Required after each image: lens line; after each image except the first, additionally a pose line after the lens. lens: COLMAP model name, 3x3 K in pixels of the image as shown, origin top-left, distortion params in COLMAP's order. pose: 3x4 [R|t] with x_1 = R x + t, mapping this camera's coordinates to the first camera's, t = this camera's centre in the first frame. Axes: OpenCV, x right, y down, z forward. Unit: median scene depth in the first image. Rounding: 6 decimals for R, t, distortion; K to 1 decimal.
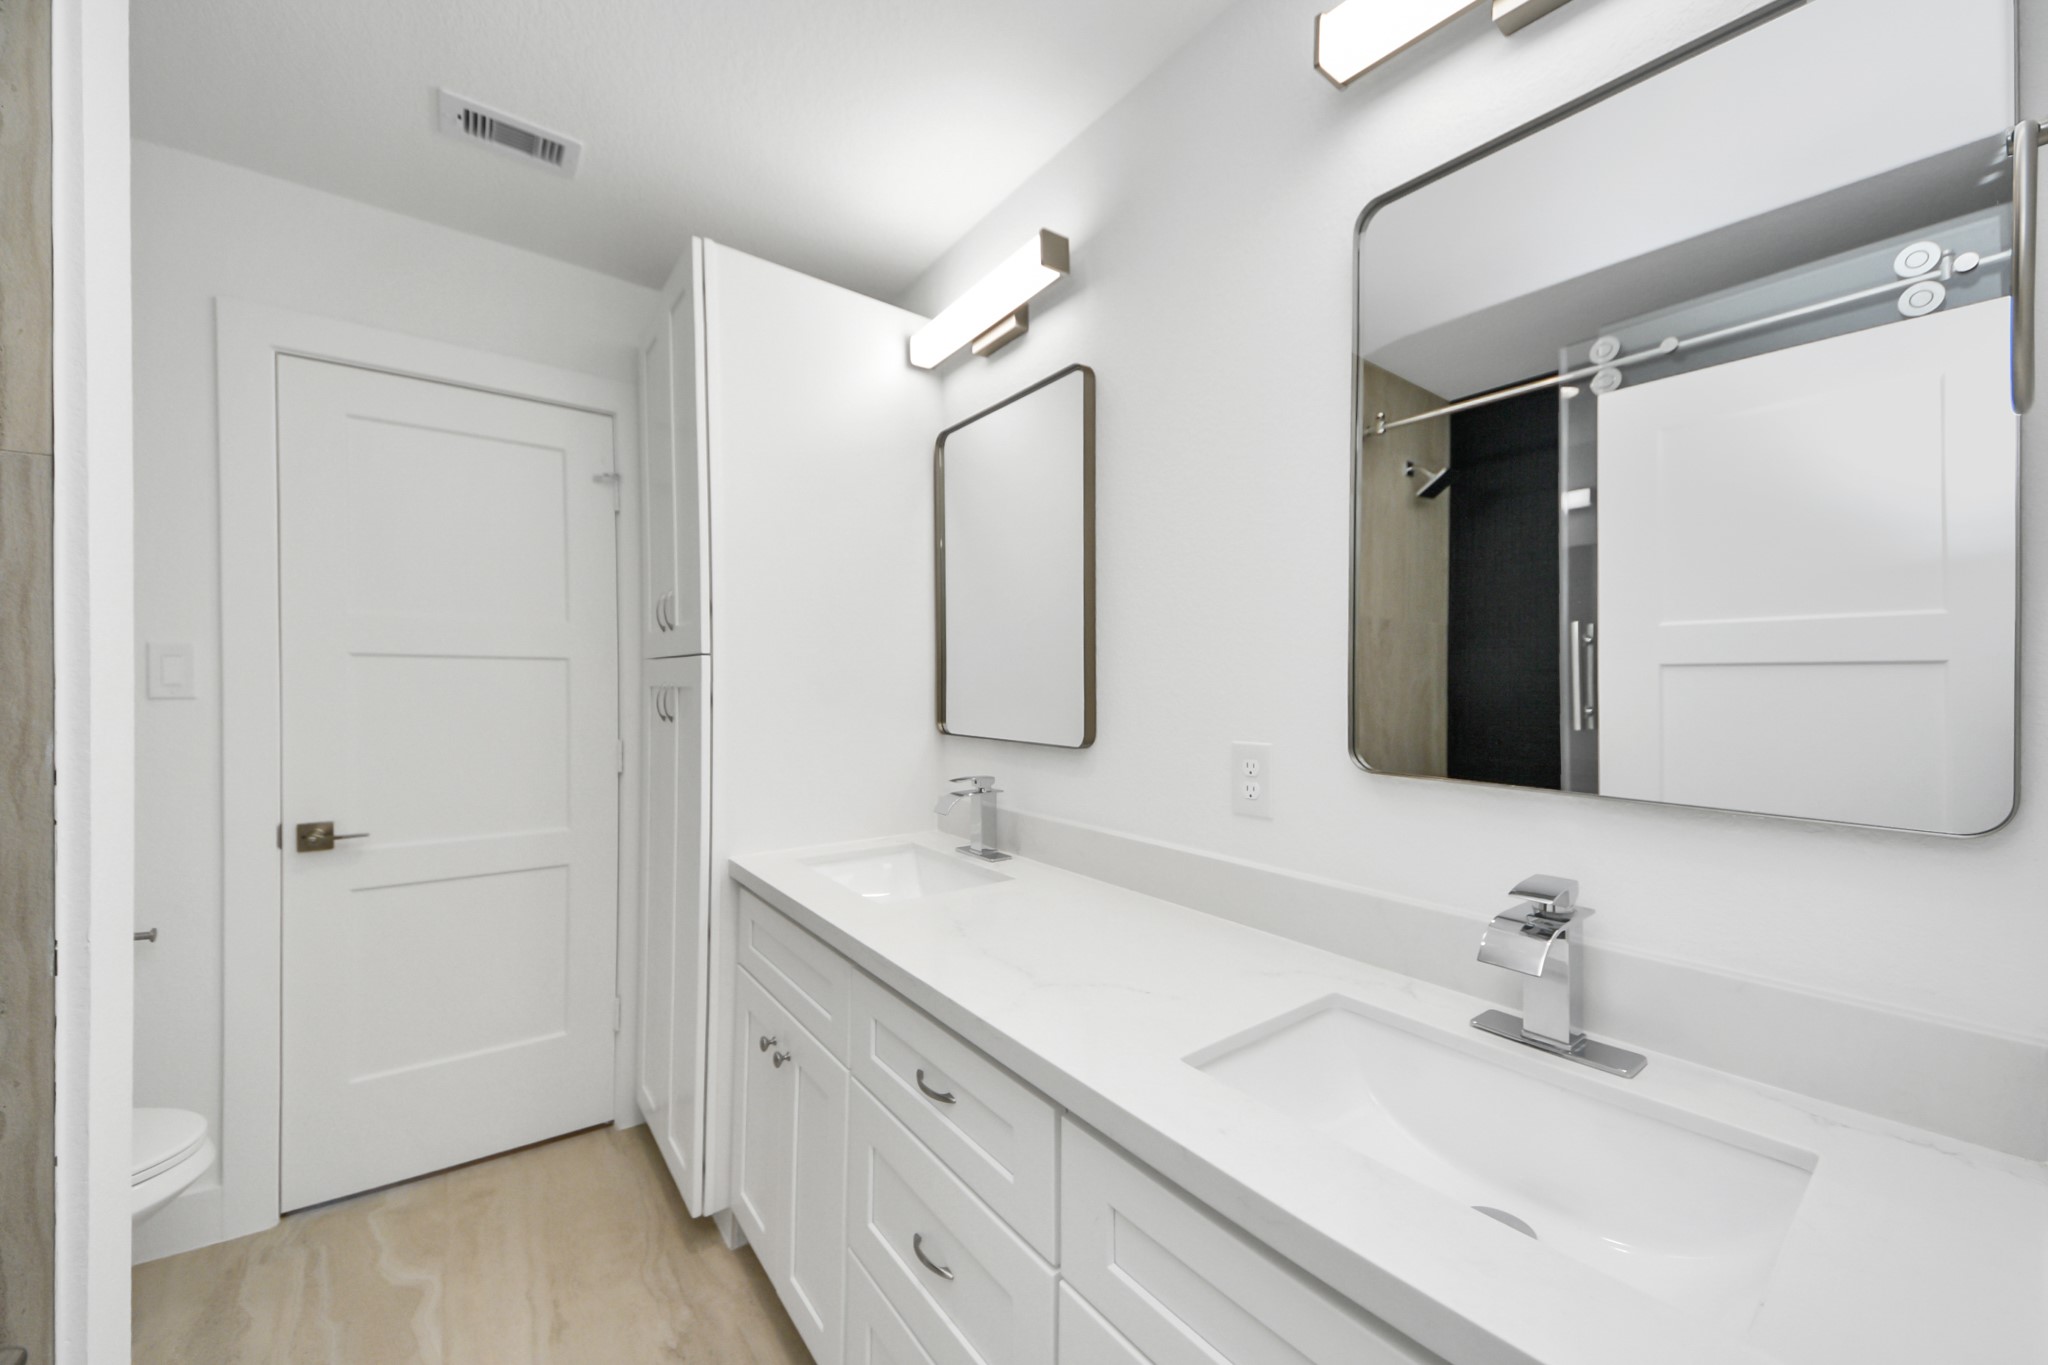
lens RADIAL K [[733.5, 0, 1019.9], [0, 733.5, 694.1], [0, 0, 1]] dist [0.017327, -0.011977]
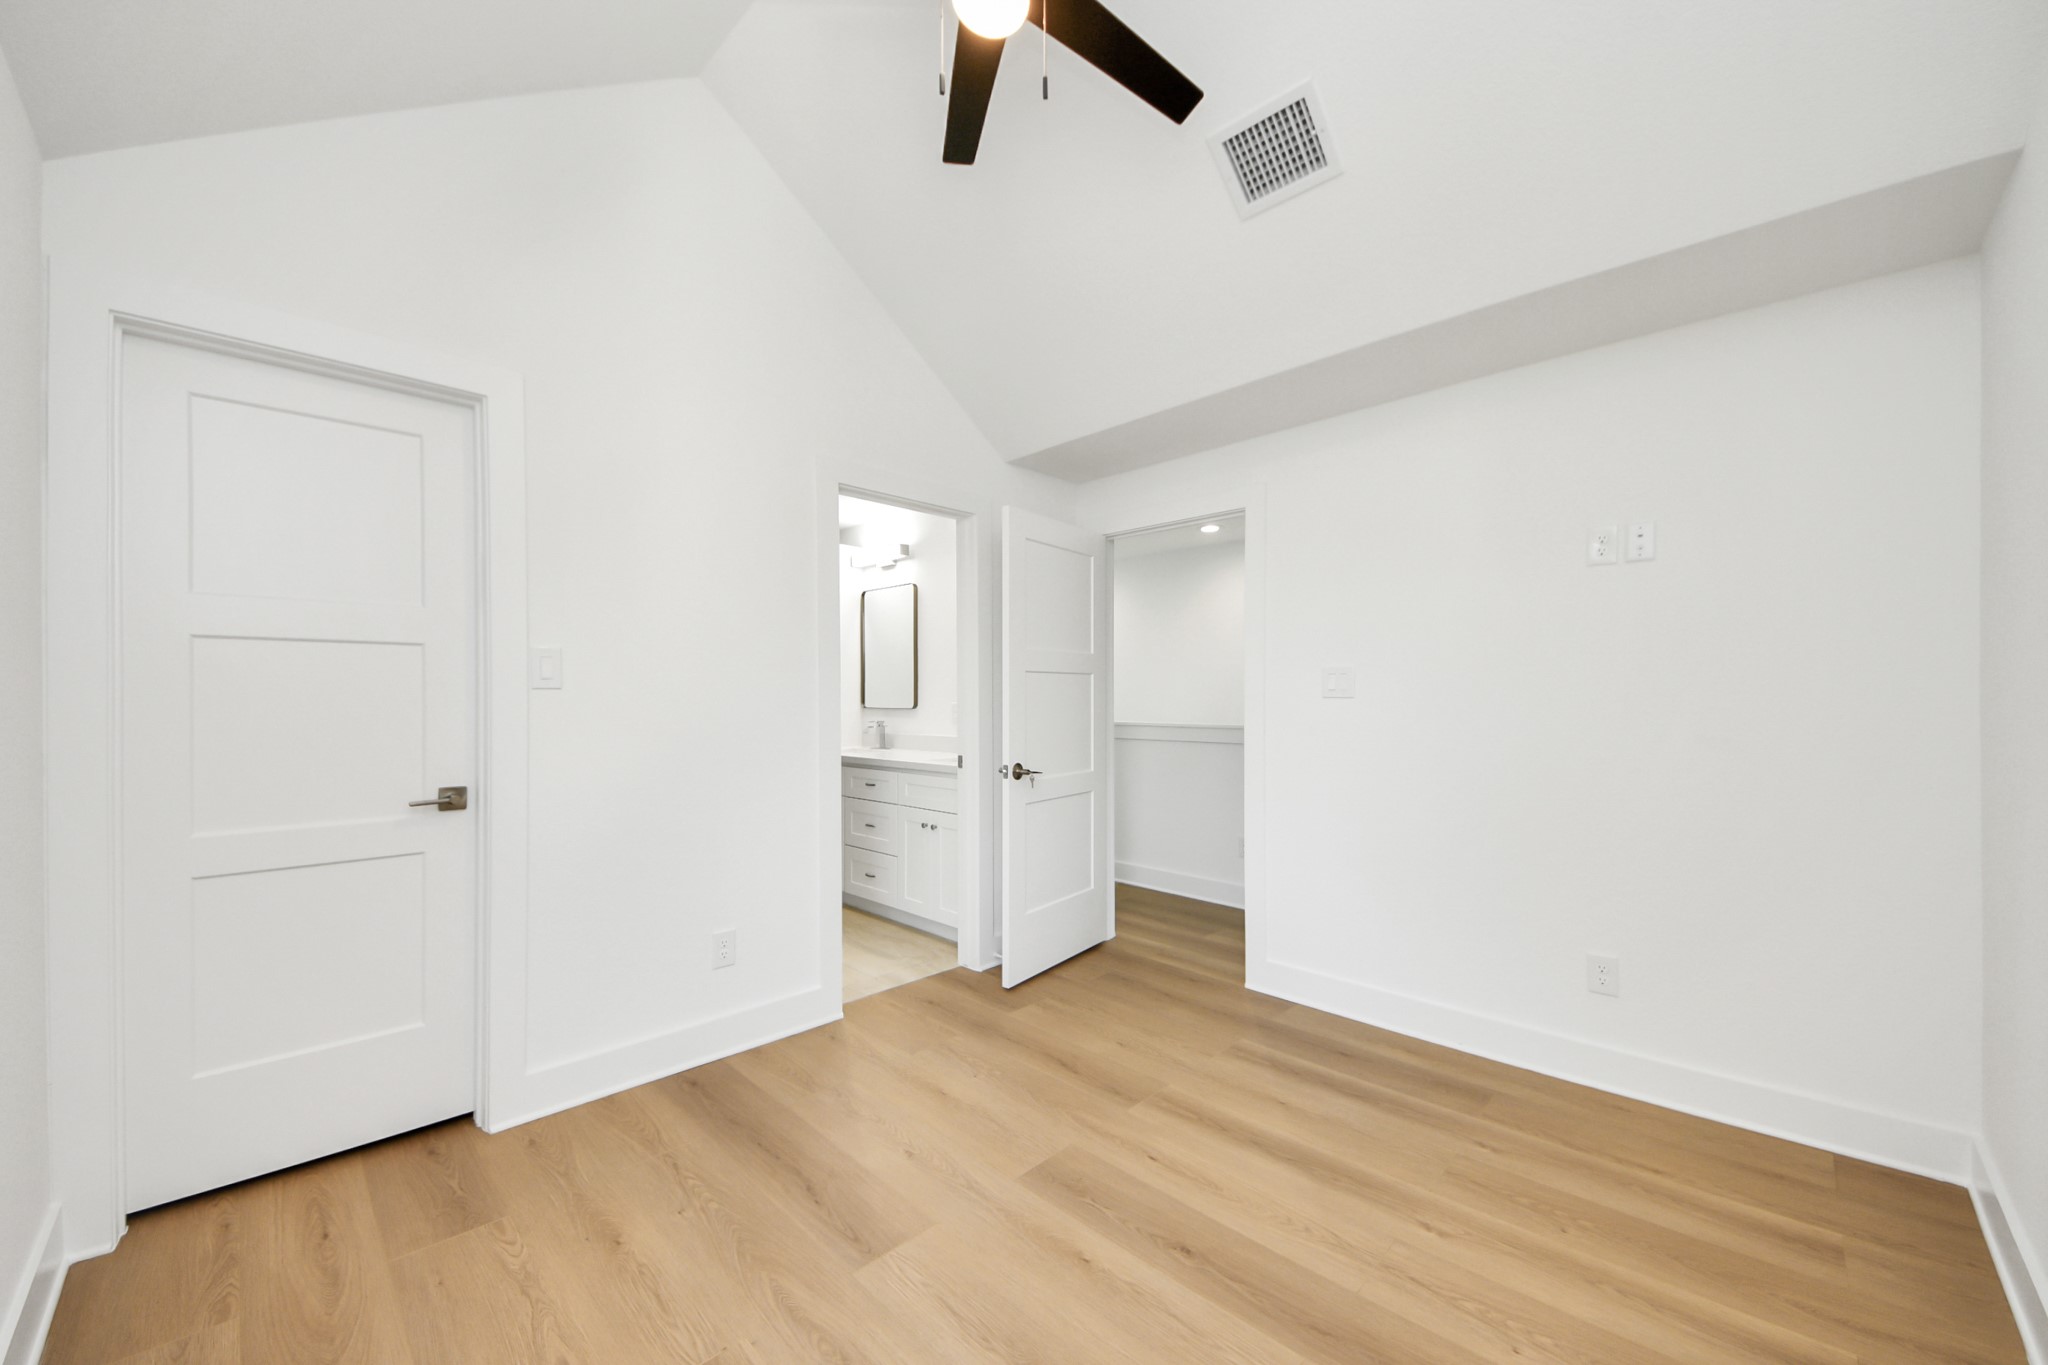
lens RADIAL K [[733.5, 0, 1019.9], [0, 733.5, 694.1], [0, 0, 1]] dist [0.017327, -0.011977]
pose [[0.986093, 0.010407, 0.165867, 0.010430], [-0.012450, 0.999859, 0.011283, -0.026865], [-0.165726, -0.013192, 0.986084, -1.816451]]
